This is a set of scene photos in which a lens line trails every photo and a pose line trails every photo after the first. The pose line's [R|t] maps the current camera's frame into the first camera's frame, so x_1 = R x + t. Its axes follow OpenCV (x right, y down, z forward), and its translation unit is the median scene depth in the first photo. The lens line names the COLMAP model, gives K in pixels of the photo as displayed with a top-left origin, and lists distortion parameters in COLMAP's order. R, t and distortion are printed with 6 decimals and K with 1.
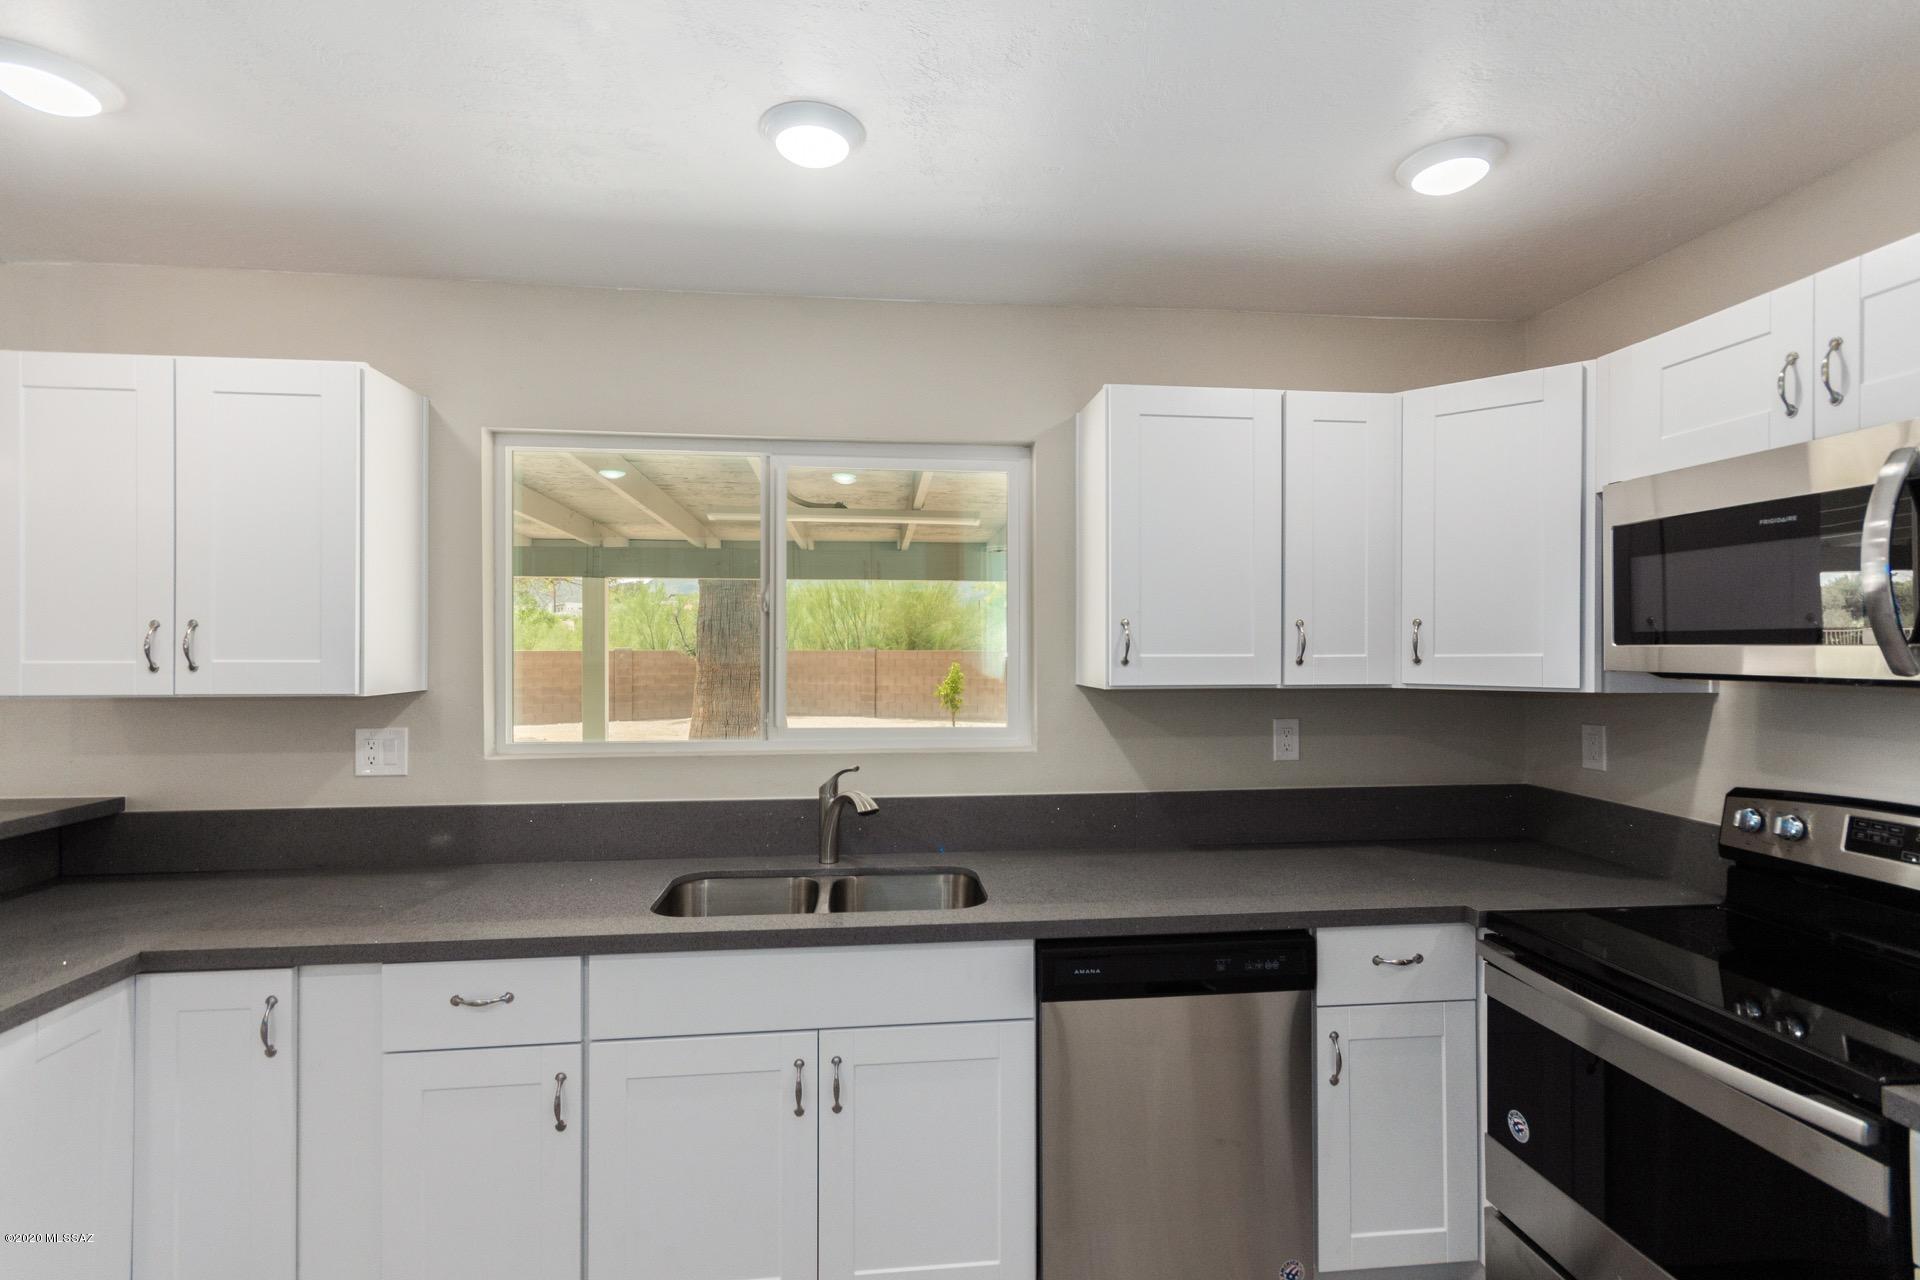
lens RADIAL K [[914.8, 0, 949.3], [0, 914.8, 637.9], [0, 0, 1]] dist [0.013325, -0.002378]
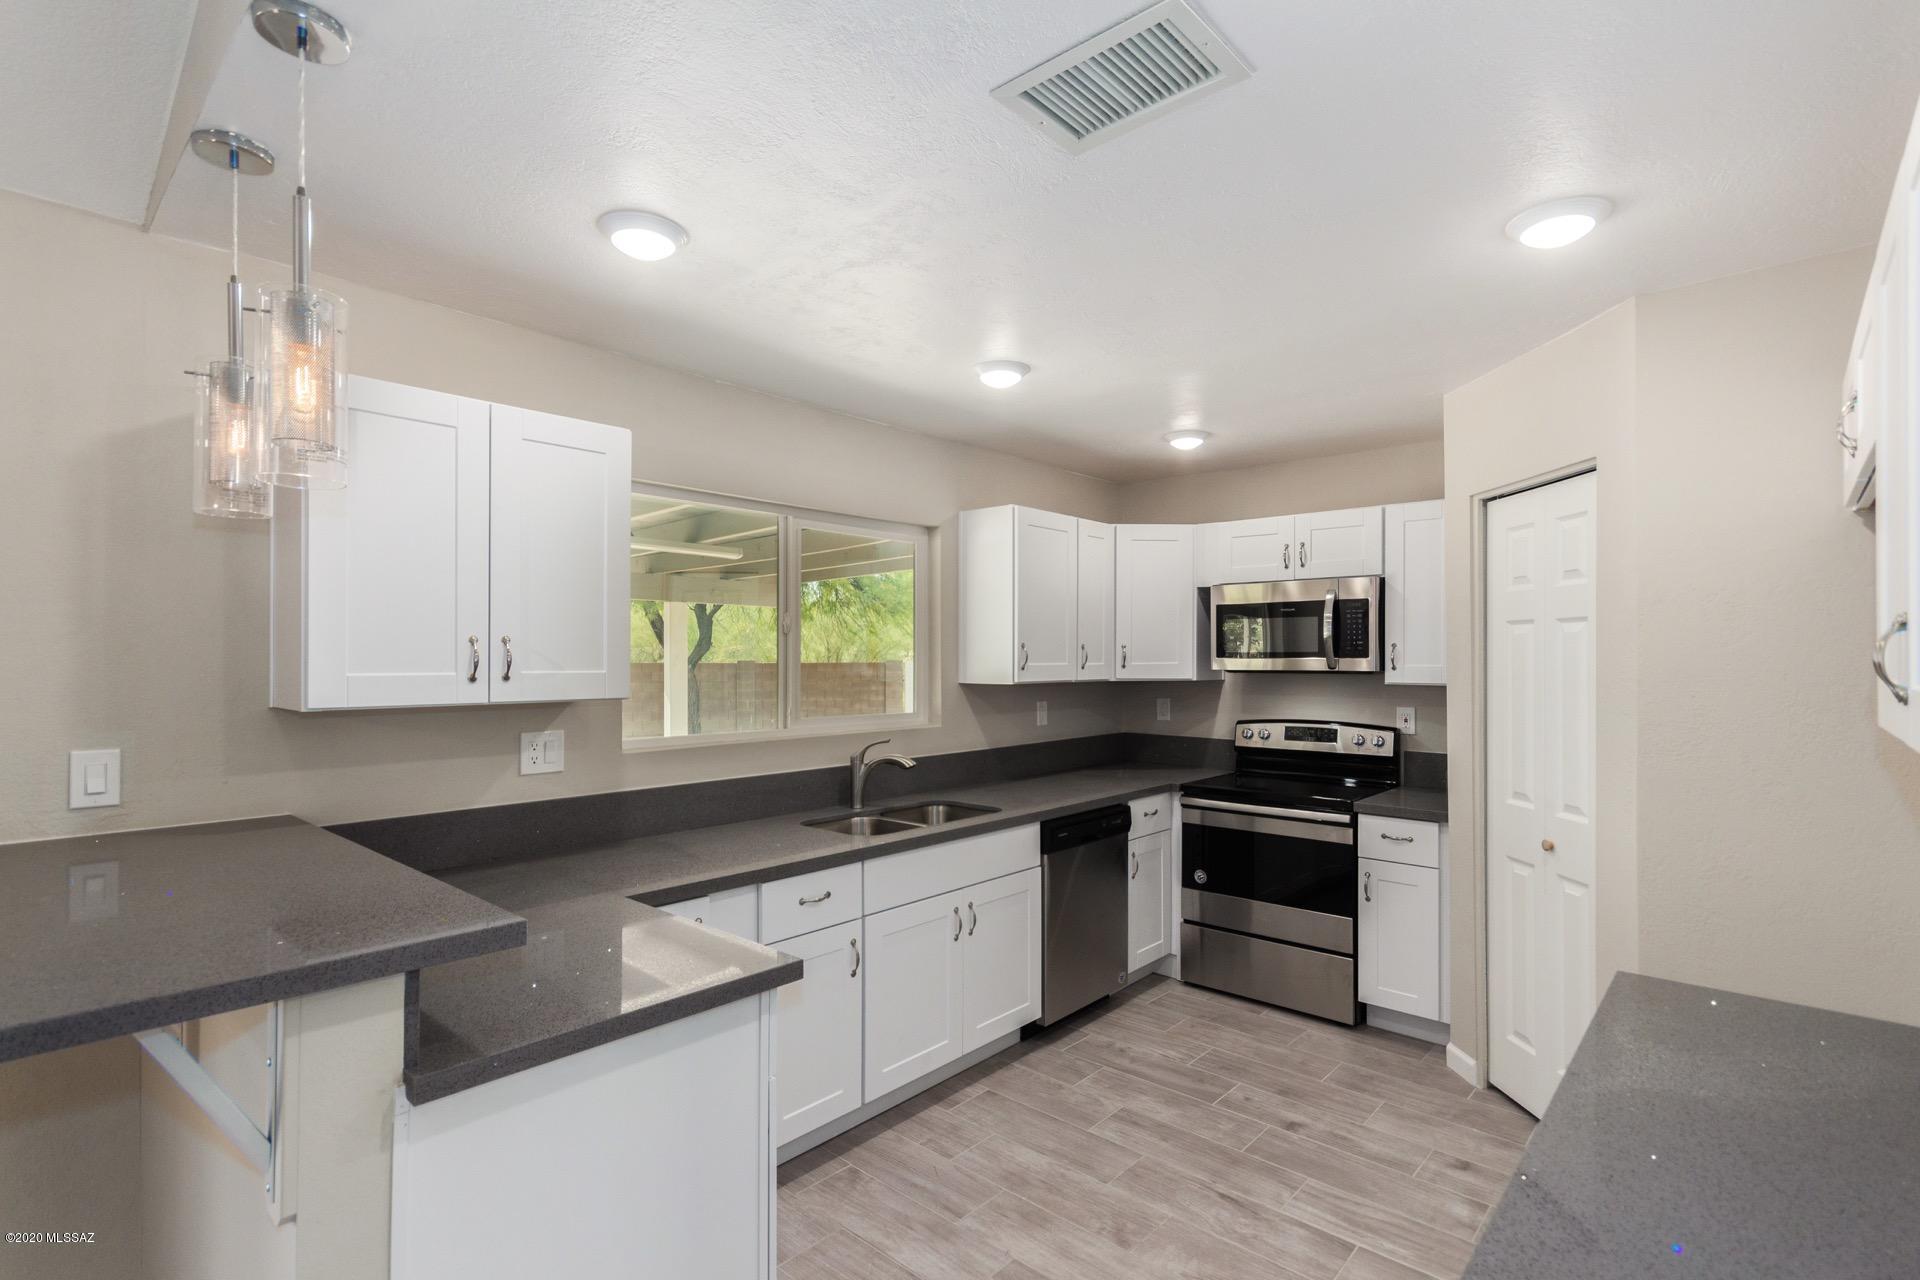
lens RADIAL K [[914.8, 0, 969.1], [0, 914.8, 650.0], [0, 0, 1]] dist [0.013325, -0.002378]
pose [[0.737133, 0.006349, 0.675718, -1.075949], [-0.005329, 0.999979, -0.003582, -0.001082], [-0.675727, -0.000960, 0.737151, -0.203618]]
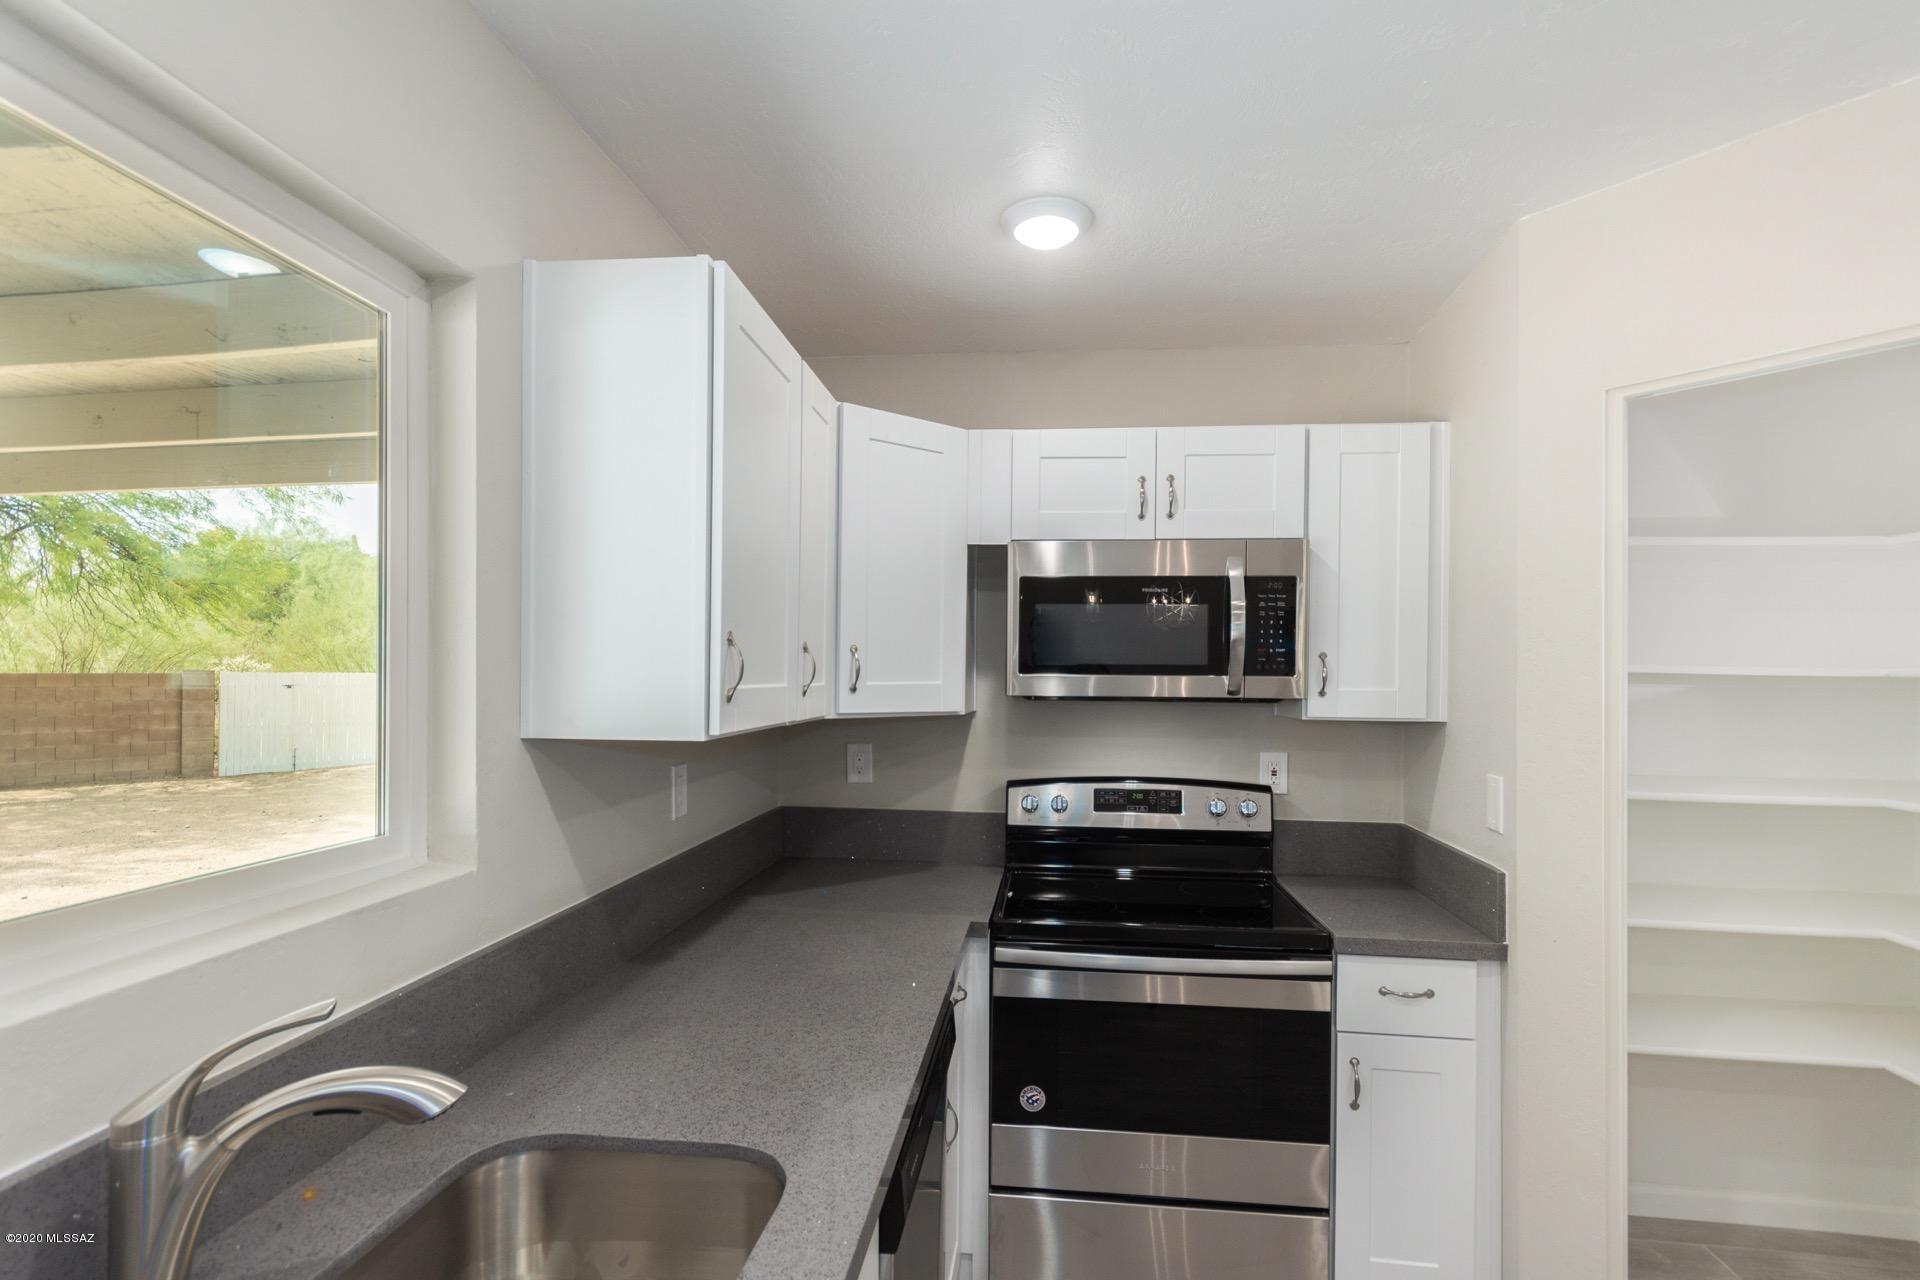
lens RADIAL K [[914.8, 0, 960.9], [0, 914.8, 677.5], [0, 0, 1]] dist [0.013325, -0.002378]
pose [[0.212108, -0.000930, 0.977246, -0.425320], [-0.016516, 0.999853, 0.004536, 0.006444], [-0.977107, -0.017102, 0.212062, 0.721268]]
